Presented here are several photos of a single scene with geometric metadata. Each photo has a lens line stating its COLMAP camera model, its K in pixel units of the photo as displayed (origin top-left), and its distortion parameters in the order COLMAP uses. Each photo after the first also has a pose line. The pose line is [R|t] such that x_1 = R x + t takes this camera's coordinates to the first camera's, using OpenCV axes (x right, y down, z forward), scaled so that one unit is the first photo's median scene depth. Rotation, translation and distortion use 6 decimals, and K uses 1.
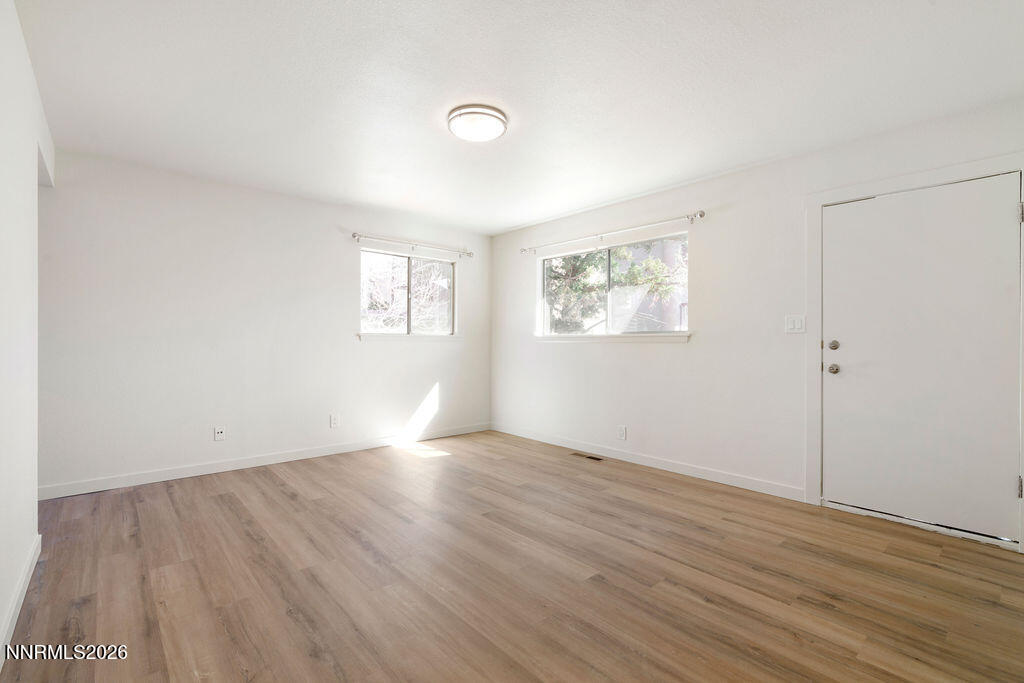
lens RADIAL K [[458.7, 0, 517.8], [0, 458.7, 341.9], [0, 0, 1]] dist [-0.000109, 0.000489]
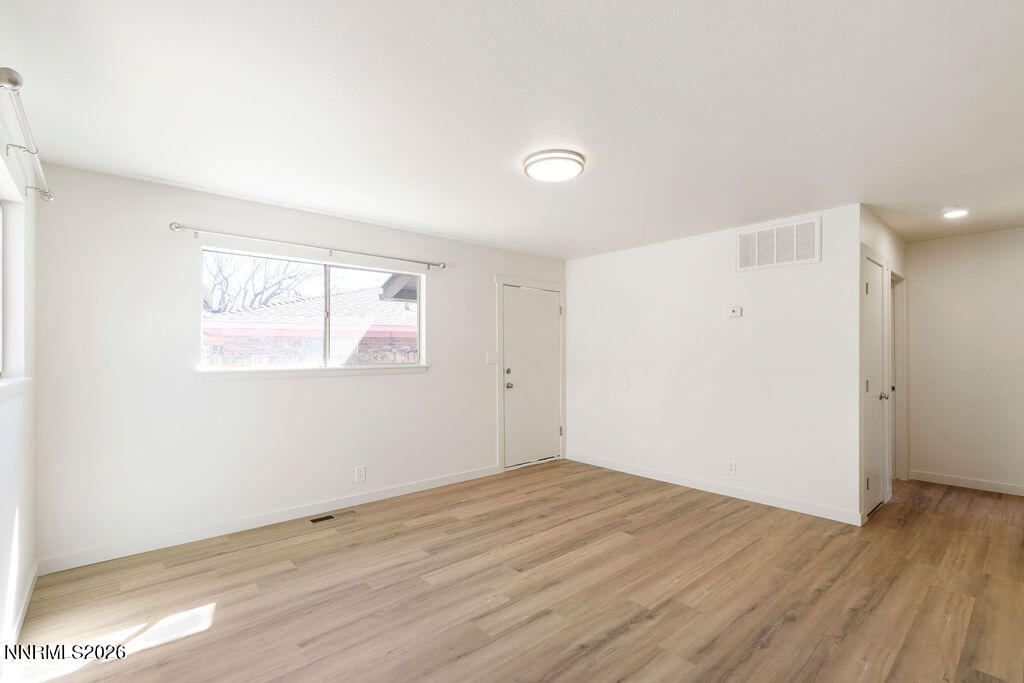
lens RADIAL K [[468.1, 0, 512.0], [0, 468.1, 341.5], [0, 0, 1]] dist [-0.000862, -0.000089]
pose [[0.009738, 0.018674, 0.999778, -1.155642], [-0.000980, 0.999825, -0.018666, -0.079214], [-0.999952, -0.000798, 0.009754, 1.129012]]
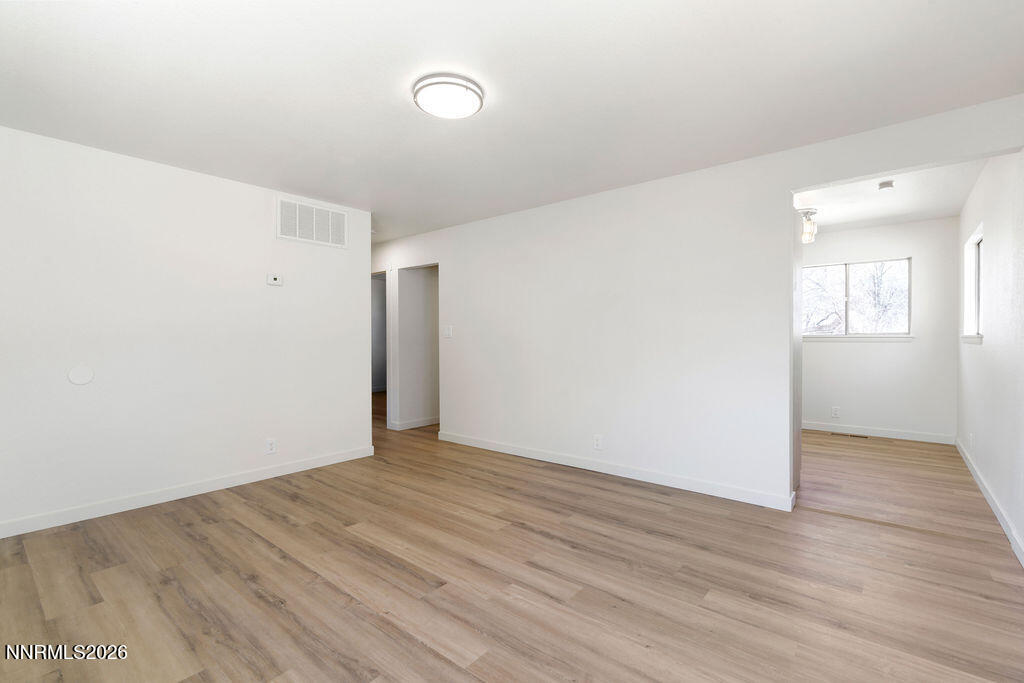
lens RADIAL K [[458.7, 0, 517.8], [0, 458.7, 341.9], [0, 0, 1]] dist [-0.000109, 0.000489]
pose [[-0.989053, 0.000703, -0.147556, -0.093793], [-0.000114, 0.999985, 0.005527, -0.020709], [0.147558, 0.005483, -0.989038, 1.960657]]
